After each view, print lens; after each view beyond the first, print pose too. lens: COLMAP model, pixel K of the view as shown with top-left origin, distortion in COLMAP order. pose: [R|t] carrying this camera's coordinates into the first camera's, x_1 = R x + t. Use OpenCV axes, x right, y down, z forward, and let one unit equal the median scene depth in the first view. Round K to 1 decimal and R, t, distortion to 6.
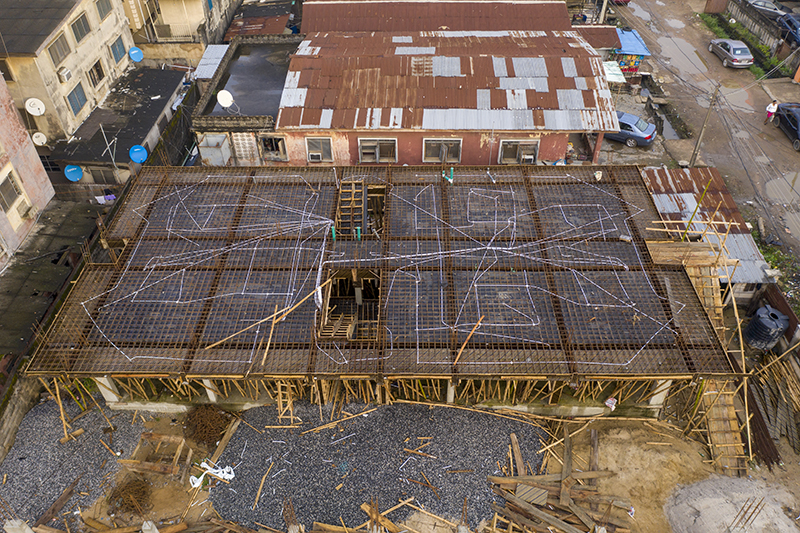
lens RADIAL K [[629.1, 0, 399.7], [0, 629.1, 260.8], [0, 0, 1]] dist [-0.013515, 0.000948]
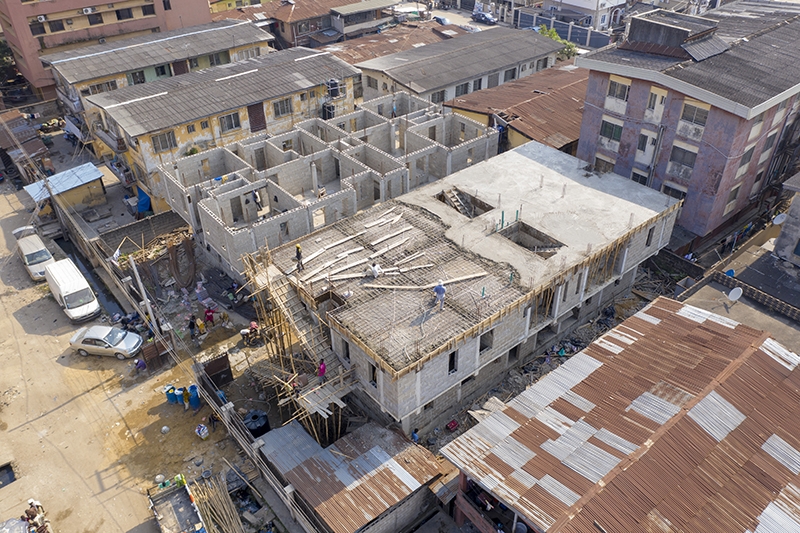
lens RADIAL K [[629.1, 0, 401.3], [0, 629.1, 264.0], [0, 0, 1]] dist [-0.013515, 0.000948]
pose [[-0.760468, 0.395558, -0.514998, 0.709832], [-0.417343, 0.309885, 0.854281, -0.977857], [0.497507, 0.864584, -0.070574, 0.763050]]
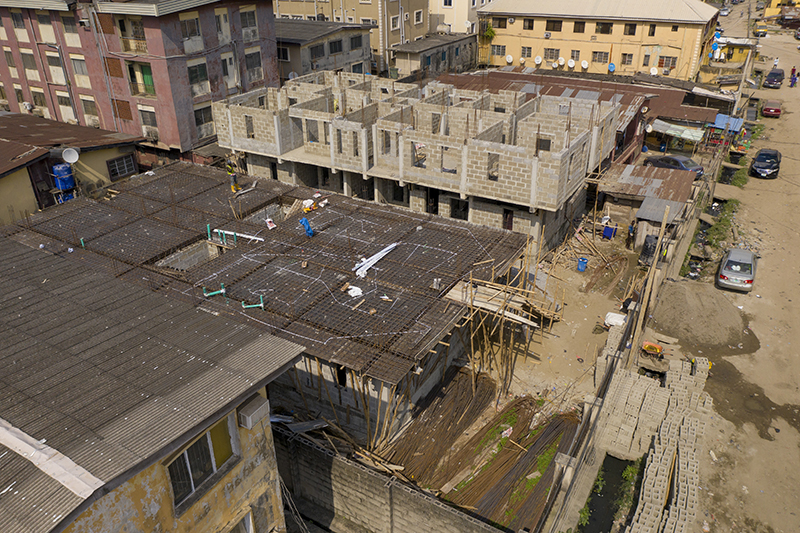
lens RADIAL K [[629.1, 0, 403.3], [0, 629.1, 261.0], [0, 0, 1]] dist [-0.013515, 0.000948]
pose [[0.871599, 0.229320, -0.433274, 0.564390], [-0.328121, 0.929563, -0.168074, 0.425764], [0.364213, 0.288660, 0.885451, -0.301195]]
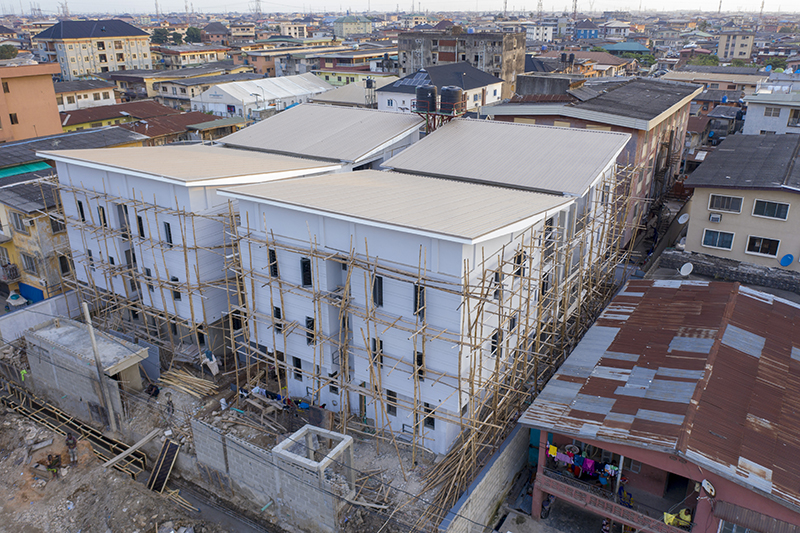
lens RADIAL K [[629.1, 0, 402.5], [0, 629.1, 268.6], [0, 0, 1]] dist [-0.013515, 0.000948]
pose [[-0.517291, 0.338477, -0.786030, 0.959361], [-0.564884, 0.554922, 0.610711, -0.698415], [0.642897, 0.759931, -0.095855, 0.784696]]
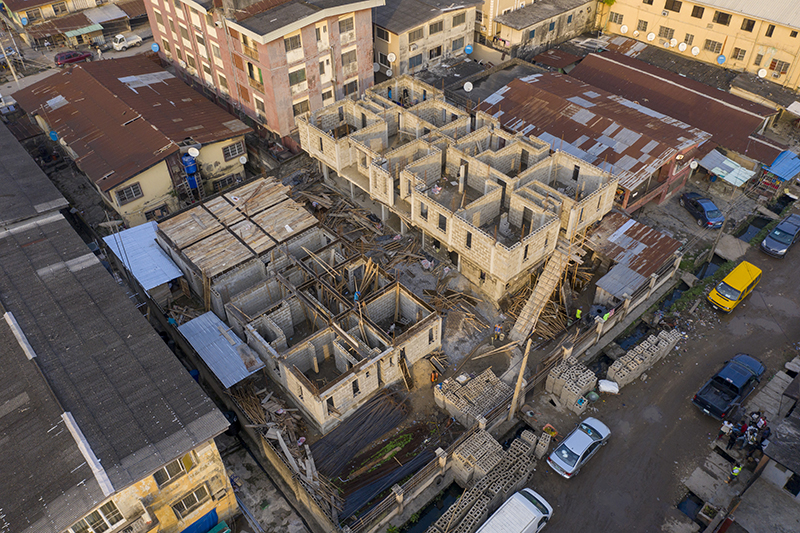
lens RADIAL K [[629.1, 0, 402.6], [0, 629.1, 264.1], [0, 0, 1]] dist [-0.013515, 0.000948]
pose [[0.678196, 0.495195, -0.542984, 0.857741], [-0.489103, 0.855615, 0.169414, -0.034419], [0.548479, 0.150679, 0.822476, -0.539859]]
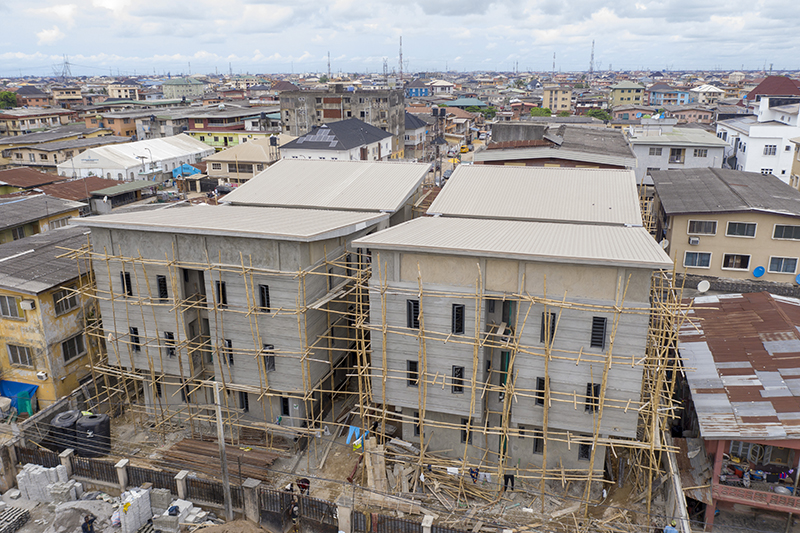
lens RADIAL K [[629.1, 0, 402.1], [0, 629.1, 264.6], [0, 0, 1]] dist [-0.013515, 0.000948]
pose [[-0.262702, 0.297115, -0.917992, 1.120961], [-0.636717, 0.661467, 0.396298, -0.418231], [0.724968, 0.688610, 0.015409, 0.496760]]
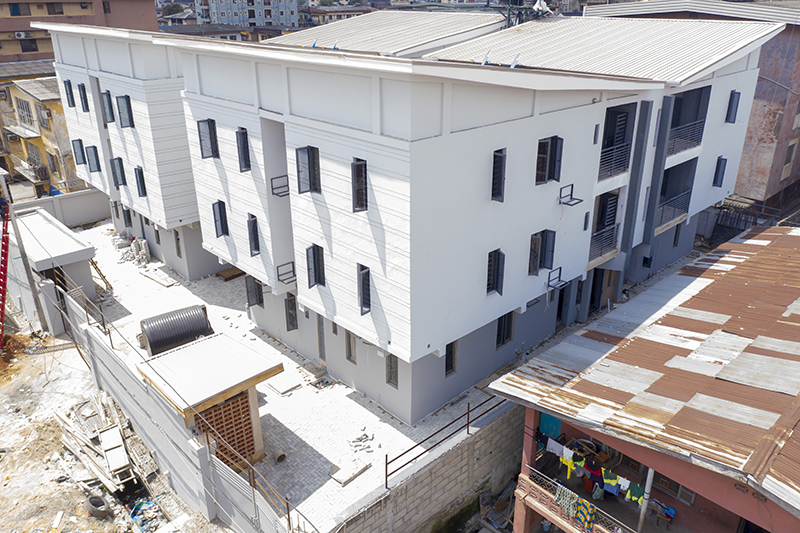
lens RADIAL K [[629.1, 0, 402.4], [0, 629.1, 263.3], [0, 0, 1]] dist [-0.013515, 0.000948]
pose [[-0.715626, 0.289014, -0.635885, 0.660982], [-0.457595, 0.493821, 0.739424, -0.569152], [0.527717, 0.820129, -0.221140, 0.941375]]
